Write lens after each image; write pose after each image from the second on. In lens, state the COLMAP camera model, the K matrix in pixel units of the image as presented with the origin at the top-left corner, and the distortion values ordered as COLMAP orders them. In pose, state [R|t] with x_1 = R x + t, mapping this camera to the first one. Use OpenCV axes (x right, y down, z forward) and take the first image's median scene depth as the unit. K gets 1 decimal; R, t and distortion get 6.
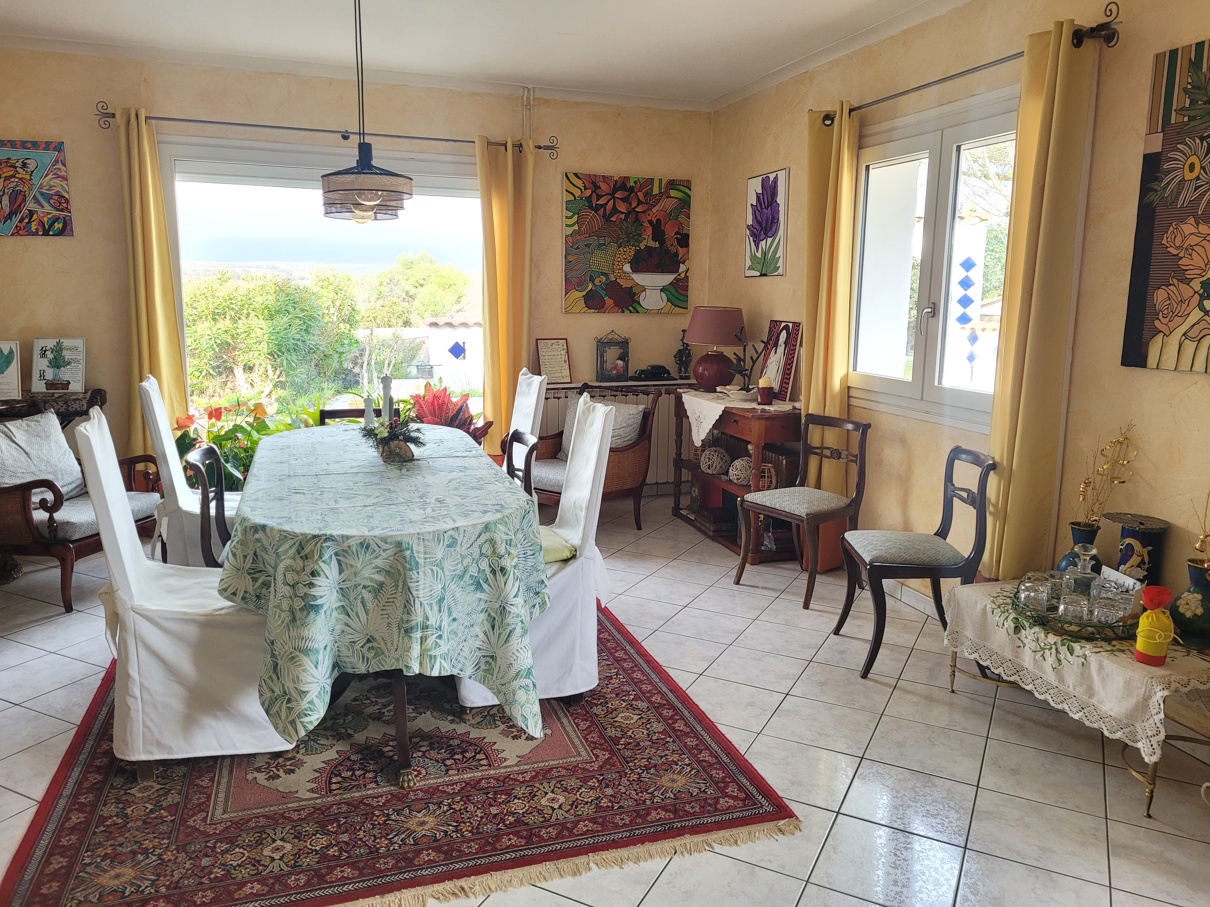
lens RADIAL K [[912.1, 0, 605.3], [0, 912.1, 454.3], [0, 0, 1]] dist [0.037065, 0.000767]
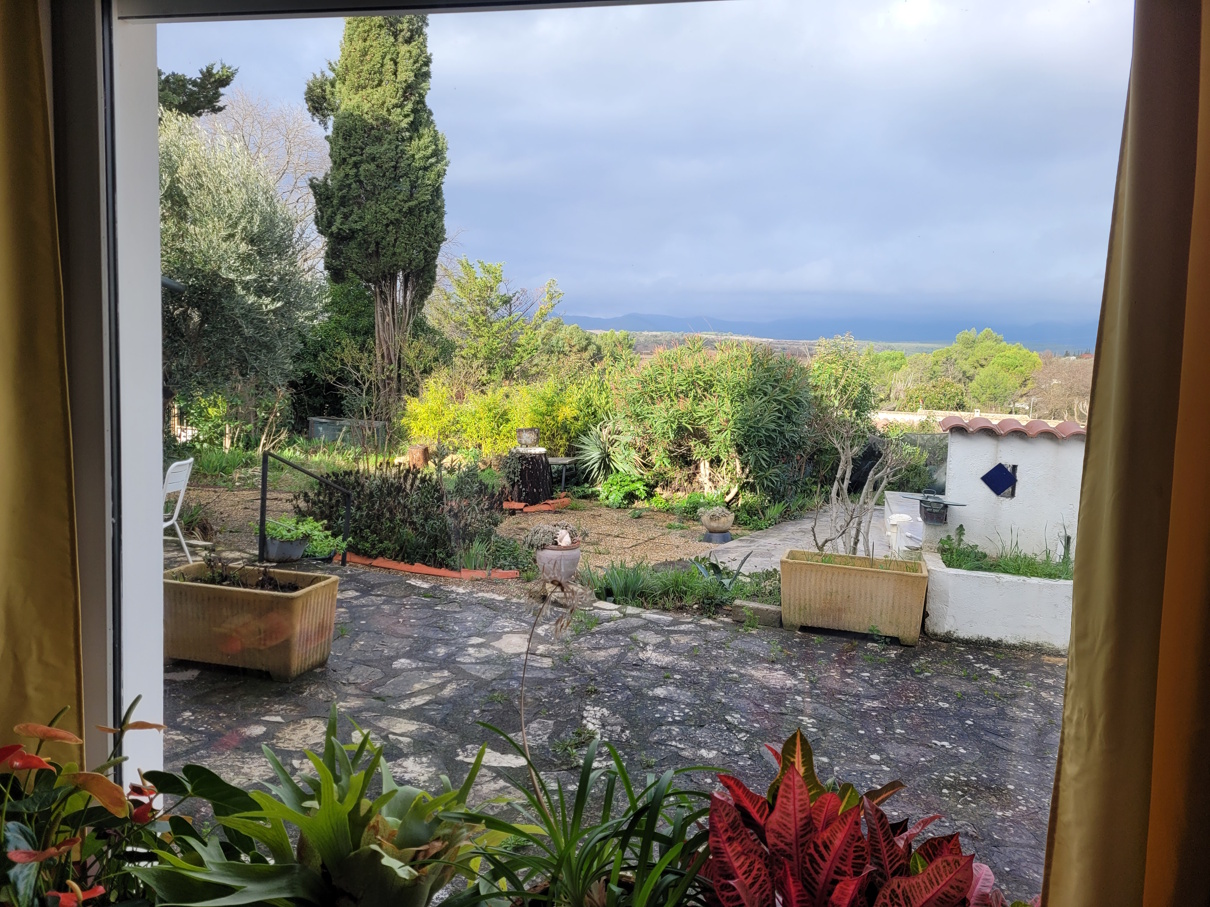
lens RADIAL K [[912.1, 0, 603.3], [0, 912.1, 454.1], [0, 0, 1]] dist [0.037065, 0.000767]
pose [[0.832697, 0.079794, -0.547950, -0.042245], [-0.125684, 0.990971, -0.046689, -0.049225], [0.539277, 0.107747, 0.835207, 0.286426]]
